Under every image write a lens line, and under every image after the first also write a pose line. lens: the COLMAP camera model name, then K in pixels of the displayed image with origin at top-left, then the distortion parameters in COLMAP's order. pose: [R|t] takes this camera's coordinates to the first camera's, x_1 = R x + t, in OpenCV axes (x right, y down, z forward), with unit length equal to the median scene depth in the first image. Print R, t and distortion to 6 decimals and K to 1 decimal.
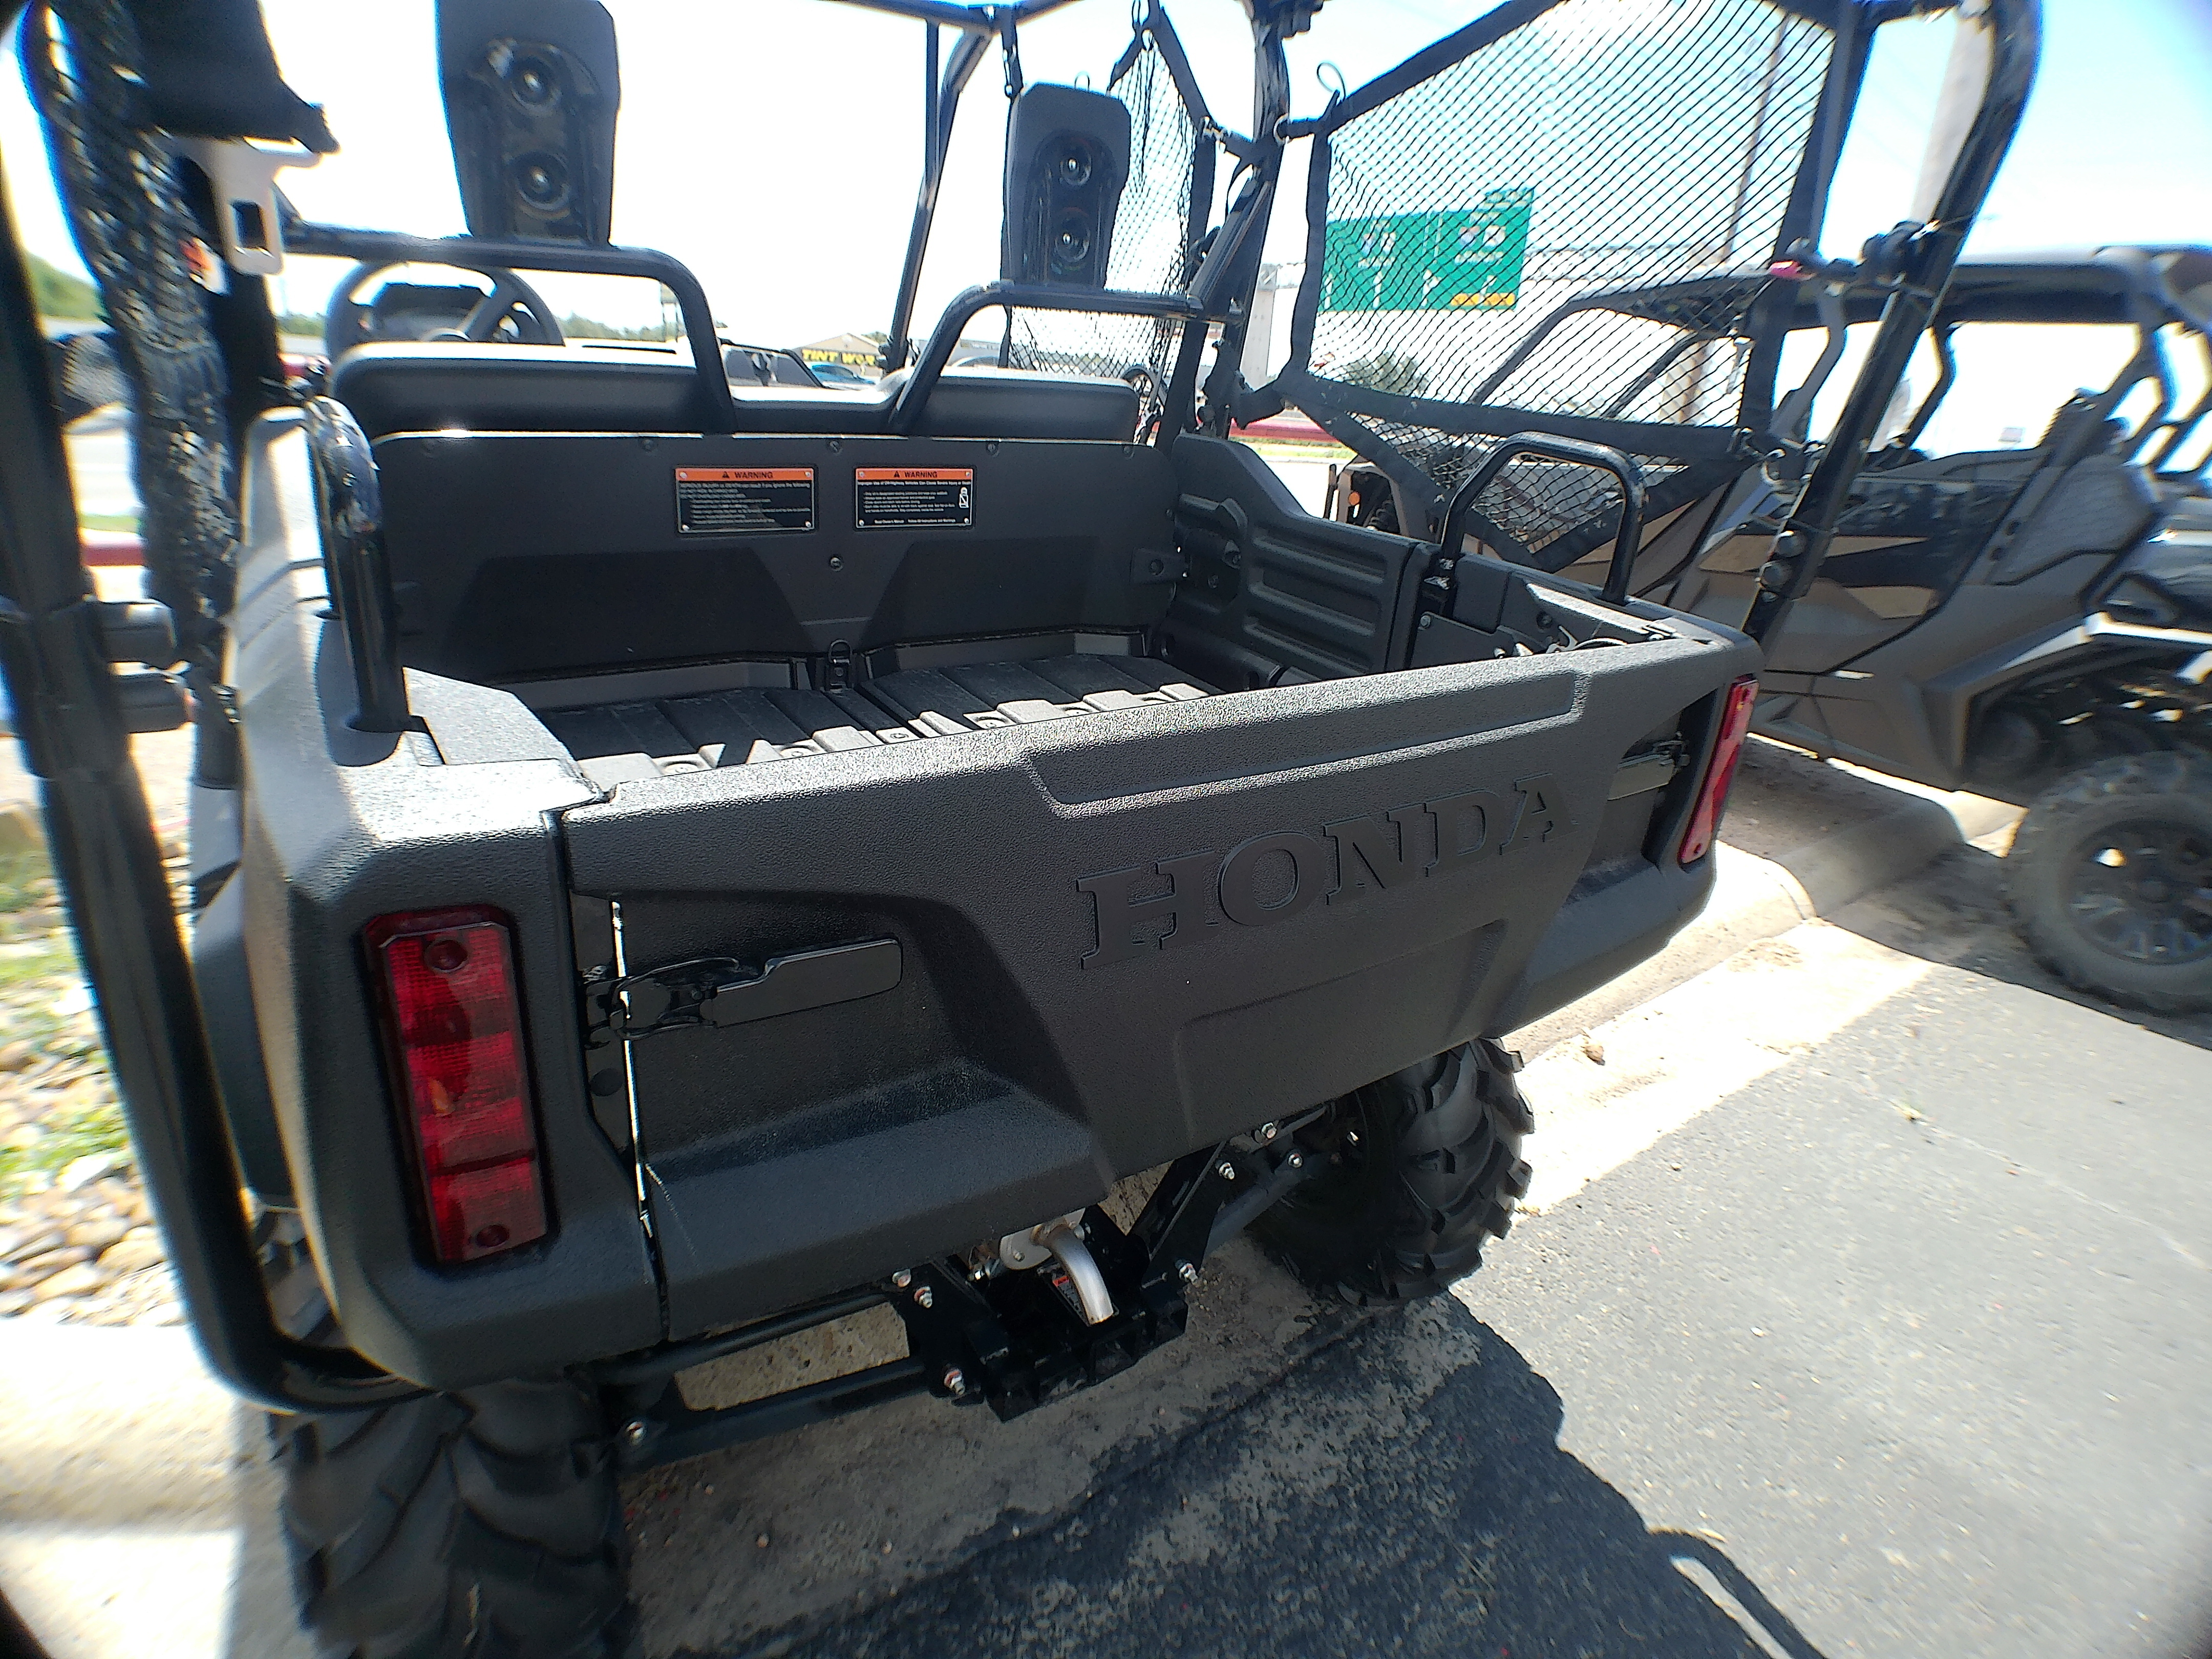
lens RADIAL K [[1190.2, 0, 1100.1], [0, 1190.2, 840.8], [0, 0, 1]] dist [-0.043457, 0.016468]
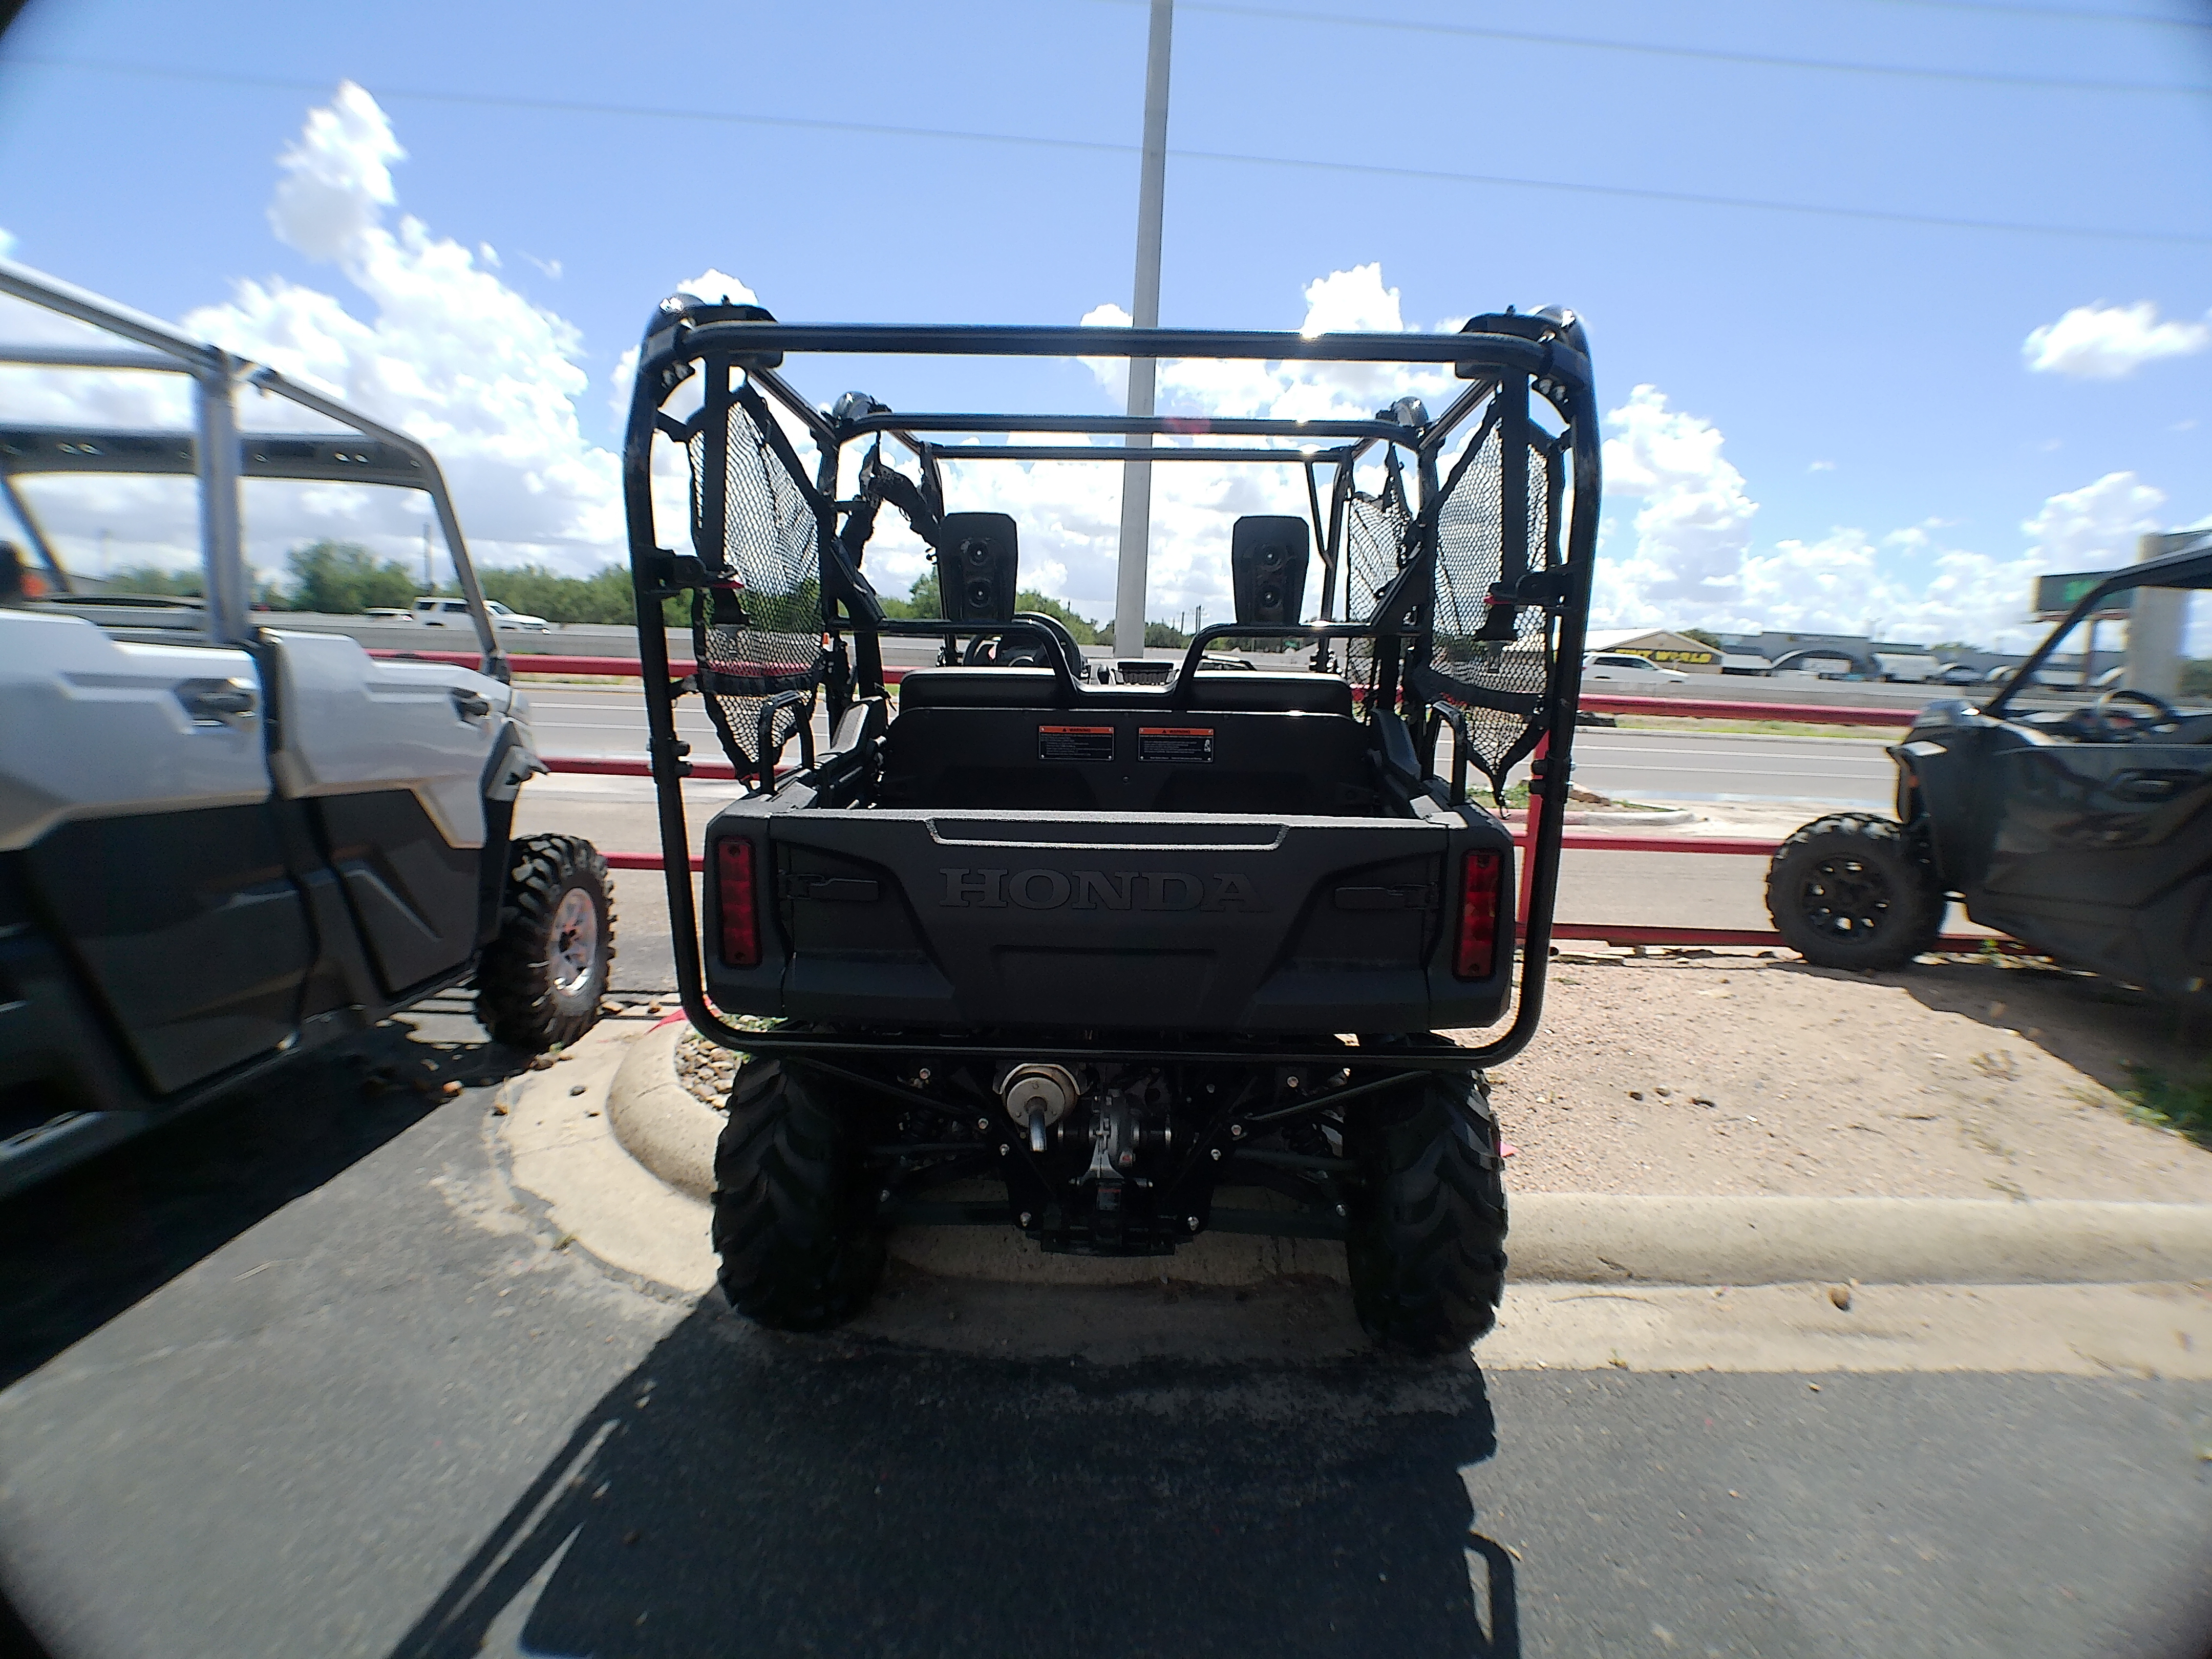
lens RADIAL K [[1210.0, 0, 1102.2], [0, 1210.0, 842.7], [0, 0, 1]] dist [-0.062845, 0.018820]
pose [[0.793724, 0.054445, -0.605837, 0.877577], [-0.194464, 0.966430, -0.167922, 0.167778], [0.576356, 0.251097, 0.777666, -0.395980]]
